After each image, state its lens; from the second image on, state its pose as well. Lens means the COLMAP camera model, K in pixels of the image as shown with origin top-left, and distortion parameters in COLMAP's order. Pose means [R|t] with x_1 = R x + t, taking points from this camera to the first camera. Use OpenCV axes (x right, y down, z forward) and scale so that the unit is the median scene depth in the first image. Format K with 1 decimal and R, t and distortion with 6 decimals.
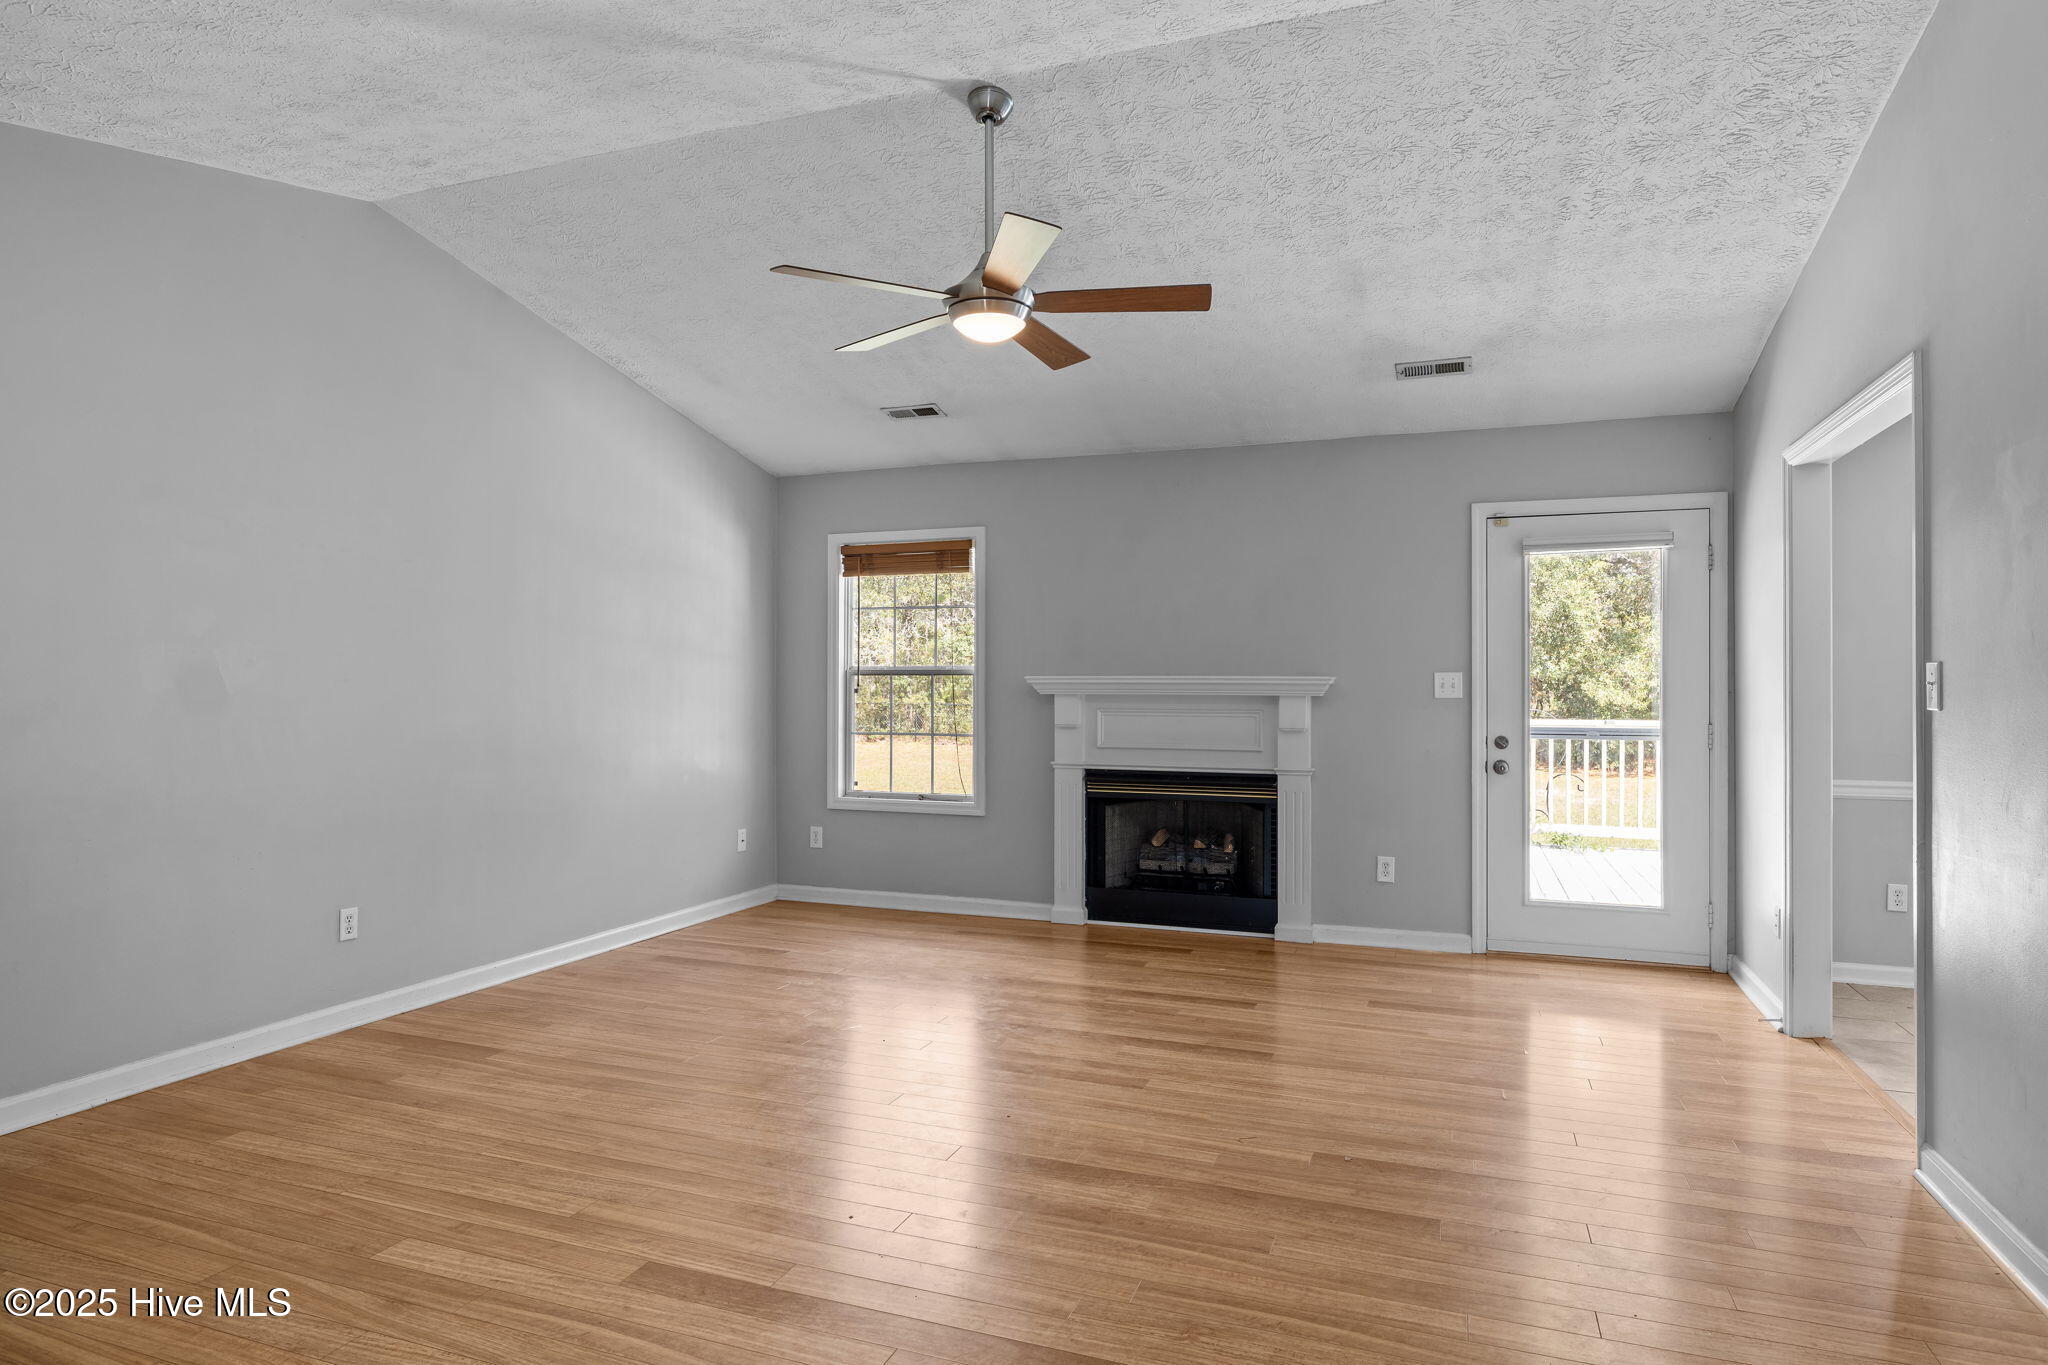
lens RADIAL K [[1153.3, 0, 1027.8], [0, 1153.3, 681.5], [0, 0, 1]] dist [-0.000807, 0.000533]
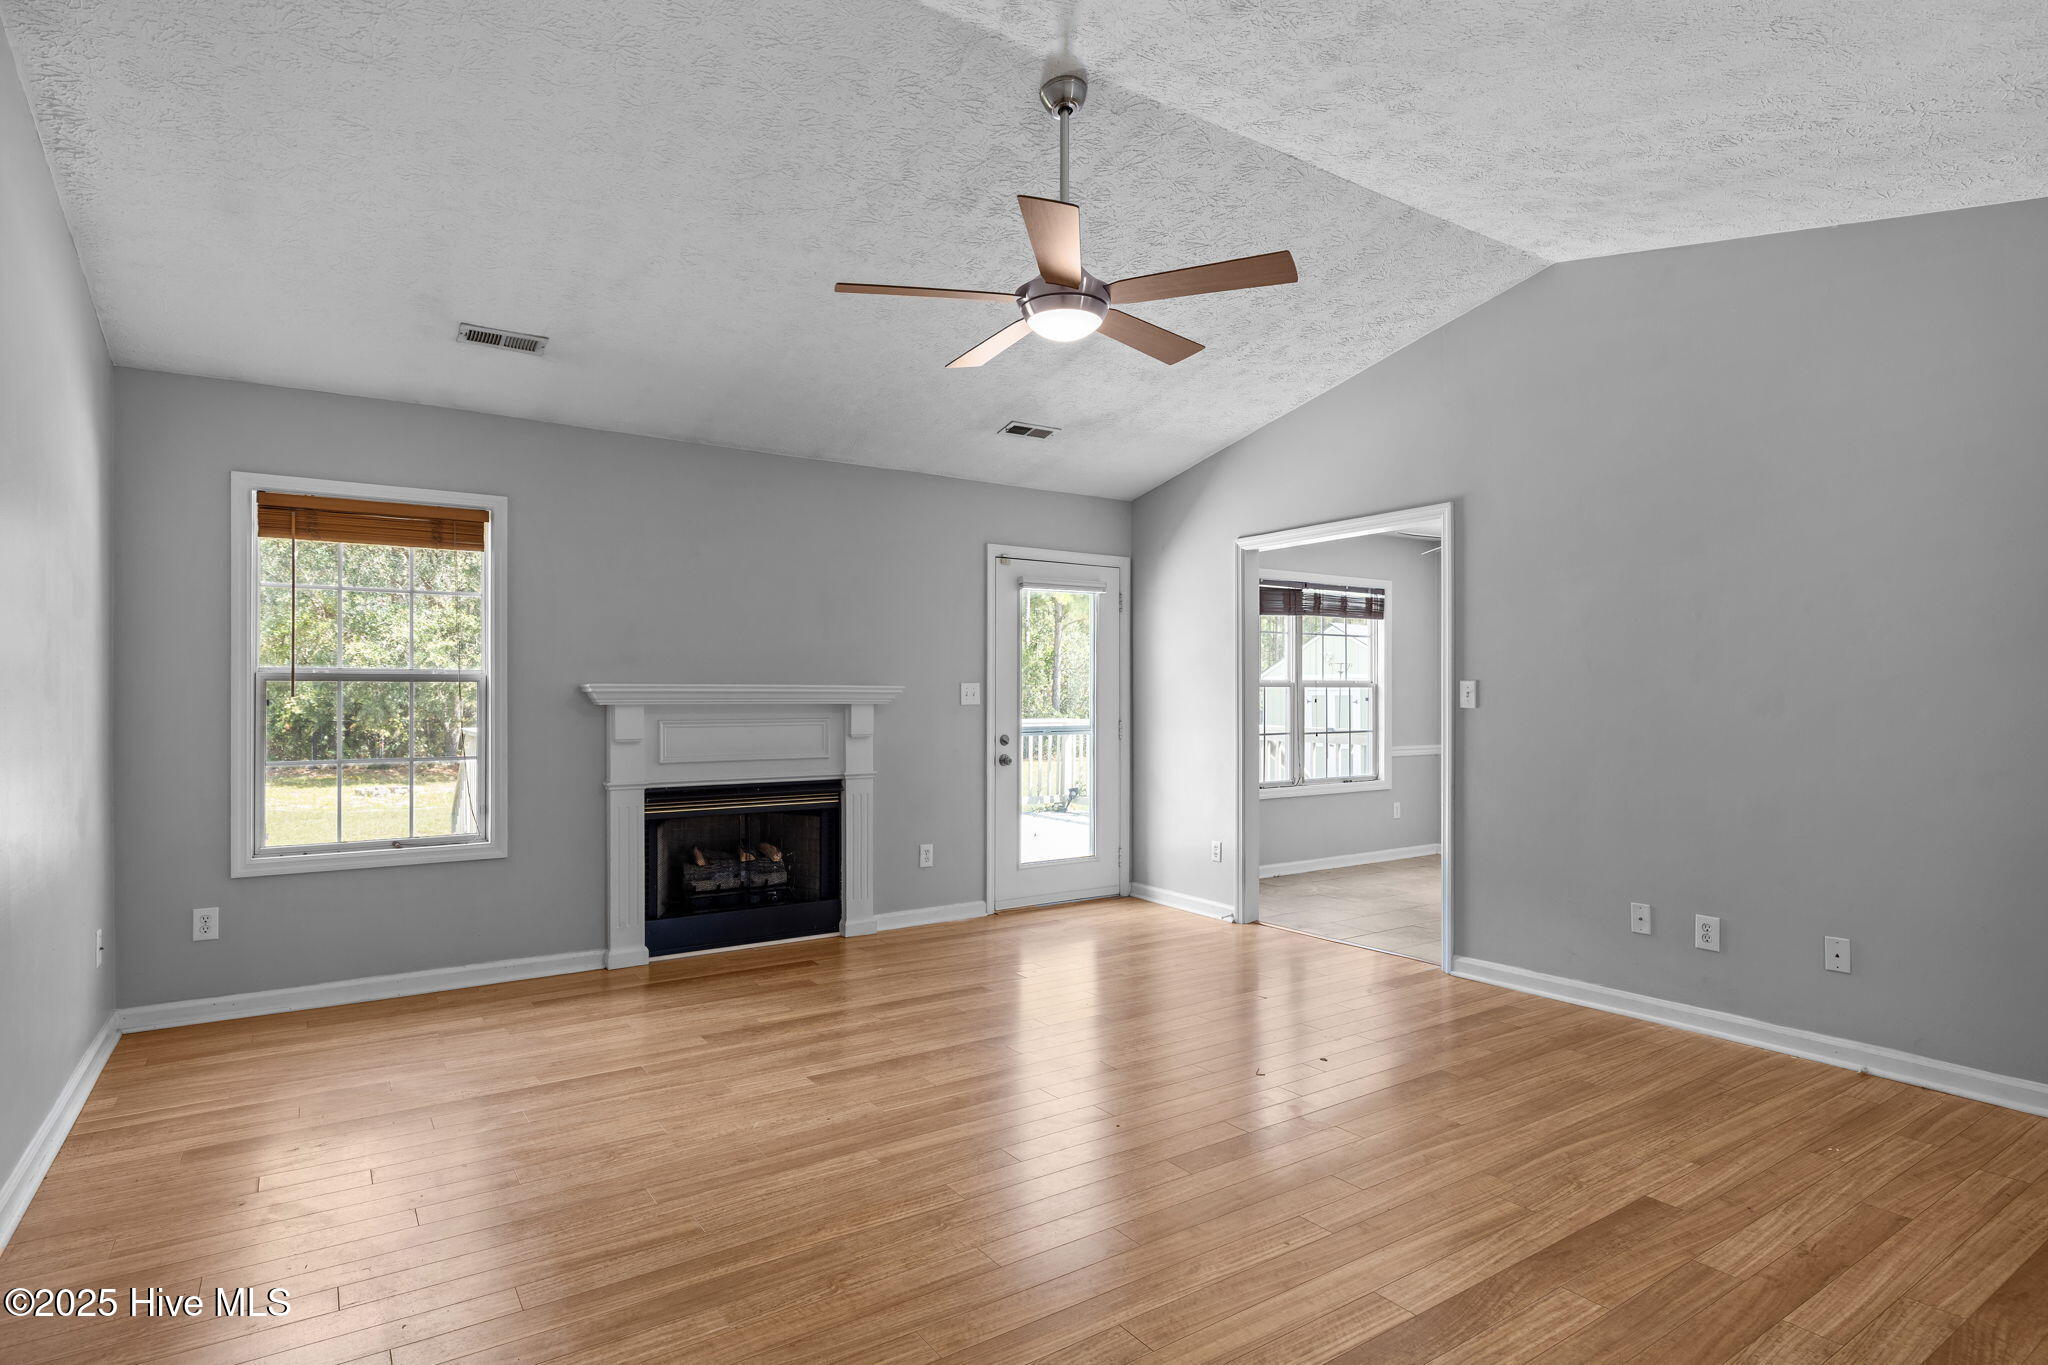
lens RADIAL K [[1056.8, 0, 1018.3], [0, 1056.8, 690.6], [0, 0, 1]] dist [-0.000761, 0.000453]
pose [[0.583671, 0.001260, 0.811989, -0.497918], [-0.002064, 0.999998, -0.000068, -0.000004], [-0.811988, -0.001636, 0.583672, 0.328832]]
